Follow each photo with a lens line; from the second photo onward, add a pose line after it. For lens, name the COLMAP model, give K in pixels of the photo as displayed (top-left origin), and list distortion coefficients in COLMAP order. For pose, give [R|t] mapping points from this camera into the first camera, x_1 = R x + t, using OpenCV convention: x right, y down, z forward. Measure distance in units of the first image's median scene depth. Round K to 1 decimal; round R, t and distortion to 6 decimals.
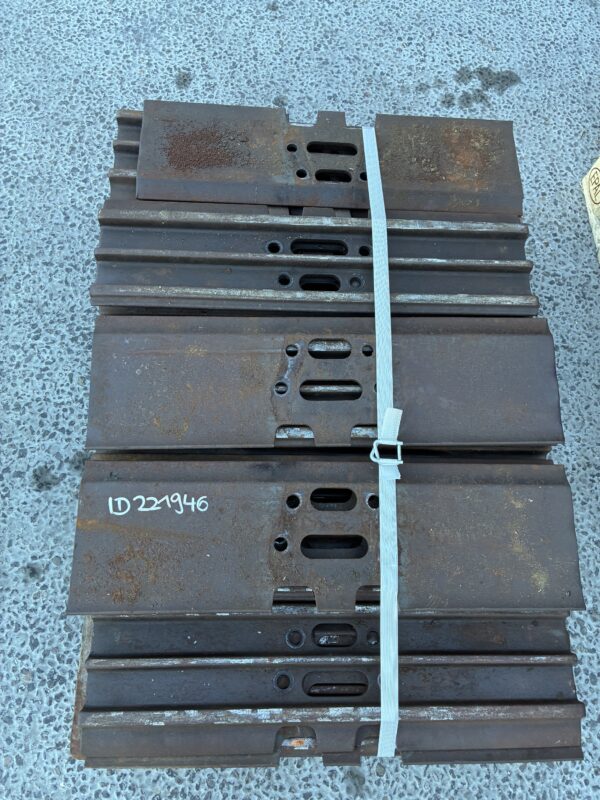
lens RADIAL K [[605.0, 0, 300.0], [0, 605.0, 400.0], [0, 0, 1]] dist [0.102226, -0.144927]
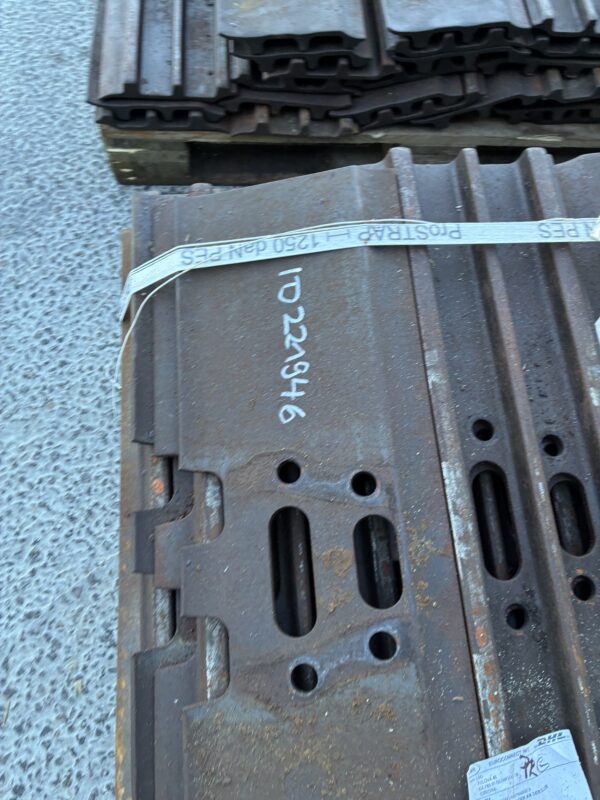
lens RADIAL K [[627.2, 0, 303.4], [0, 627.2, 407.2], [0, 0, 1]] dist [0.110680, -0.162949]
pose [[0.052670, 0.911729, -0.407402, 1.107818], [-0.967793, 0.147175, 0.204246, 0.074755], [0.246176, 0.383523, 0.890116, 0.255436]]
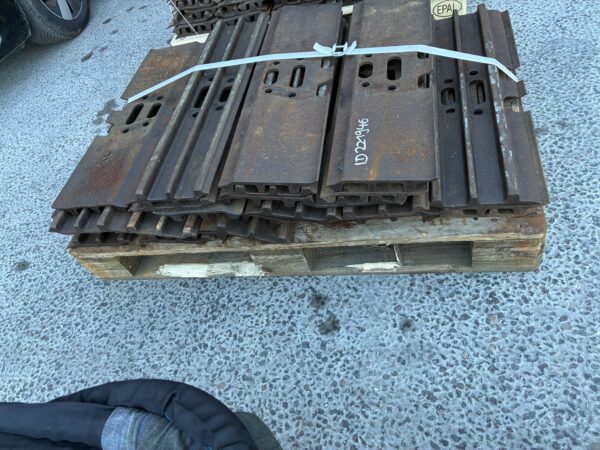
lens RADIAL K [[458.7, 0, 300.0], [0, 458.7, 225.0], [0, 0, 1]] dist [0.028462, 0.002487]
pose [[0.135316, -0.830072, 0.540990, -0.738718], [0.987775, 0.155669, -0.008218, 0.048692], [-0.077393, 0.535488, 0.840989, 0.149352]]
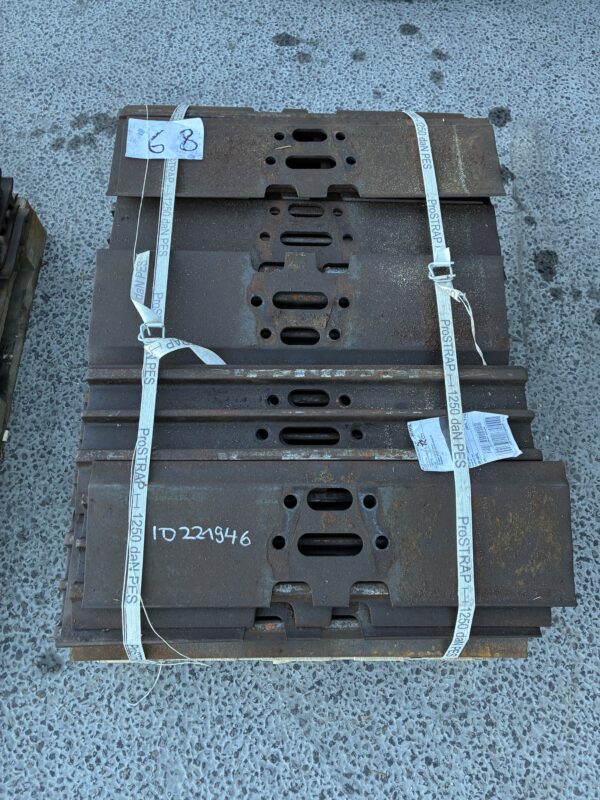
lens RADIAL K [[627.2, 0, 303.4], [0, 627.2, 407.2], [0, 0, 1]] dist [0.110680, -0.162949]
pose [[0.997289, 0.005169, -0.073399, 1.058748], [-0.007797, 0.999337, -0.035571, 0.037222], [0.073166, 0.036046, 0.996668, -0.140776]]
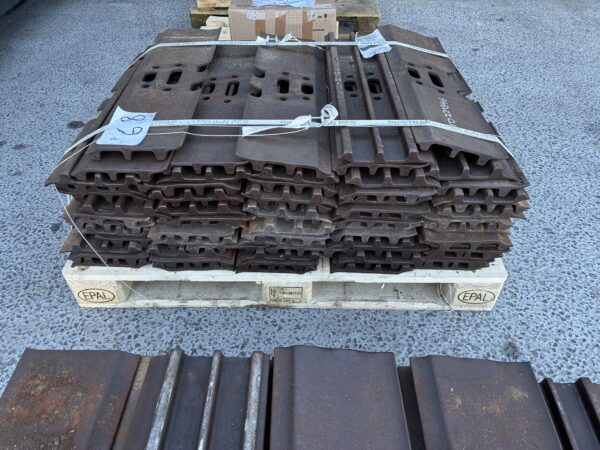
lens RADIAL K [[453.7, 0, 300.0], [0, 453.7, 225.0], [0, 0, 1]] dist [0.102226, -0.144927]
pose [[0.036925, -0.725167, 0.687582, 0.013021], [0.938719, 0.261126, 0.224988, -0.277070], [-0.342700, 0.637139, 0.690370, 0.262783]]
